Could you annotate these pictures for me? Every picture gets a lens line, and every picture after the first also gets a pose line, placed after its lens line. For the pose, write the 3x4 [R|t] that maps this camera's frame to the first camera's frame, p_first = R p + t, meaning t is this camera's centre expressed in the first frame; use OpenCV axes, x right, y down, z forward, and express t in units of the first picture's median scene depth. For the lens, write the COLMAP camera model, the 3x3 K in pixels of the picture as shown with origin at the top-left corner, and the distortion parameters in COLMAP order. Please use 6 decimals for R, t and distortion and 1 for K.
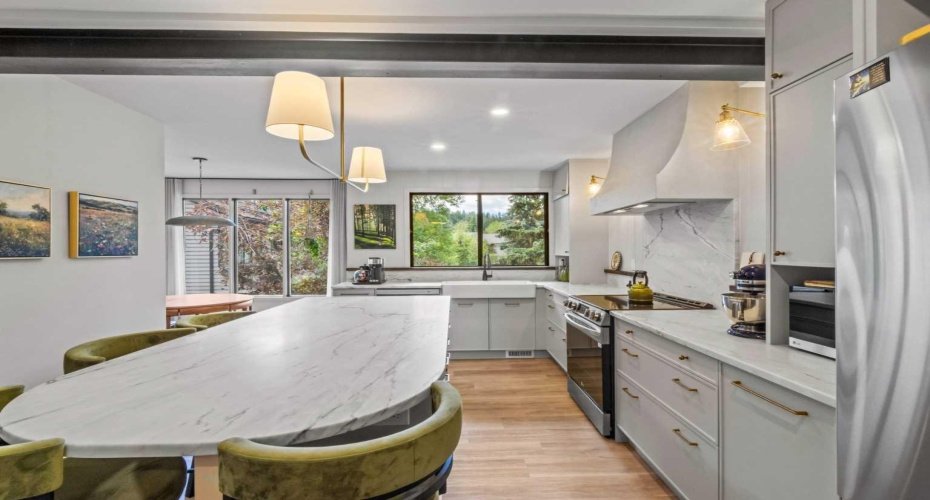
lens RADIAL K [[420.5, 0, 465.0], [0, 420.5, 250.0], [0, 0, 1]] dist [-0.000728, -0.000220]
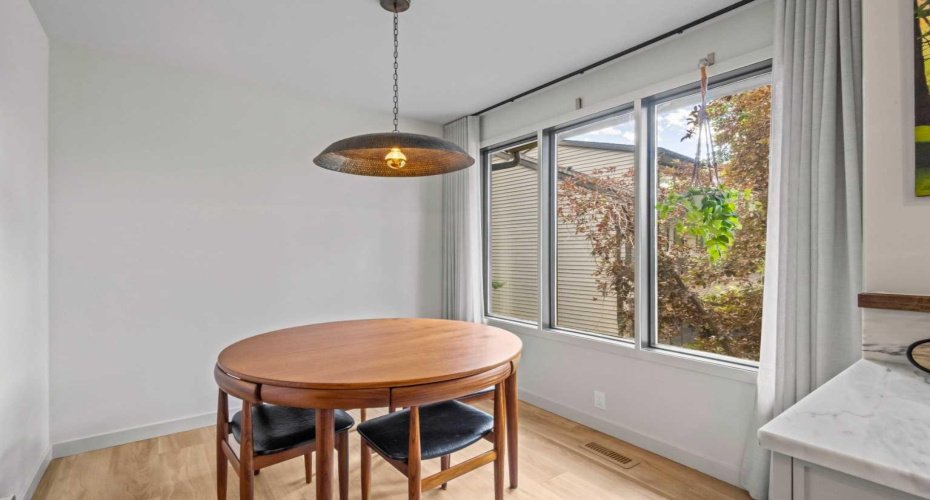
lens RADIAL K [[420.5, 0, 465.0], [0, 420.5, 250.0], [0, 0, 1]] dist [-0.000728, -0.000220]
pose [[0.571961, 0.000806, -0.820280, -0.194665], [-0.001568, 0.999999, -0.000112, 0.019696], [0.820279, 0.001350, 0.571962, 0.630847]]
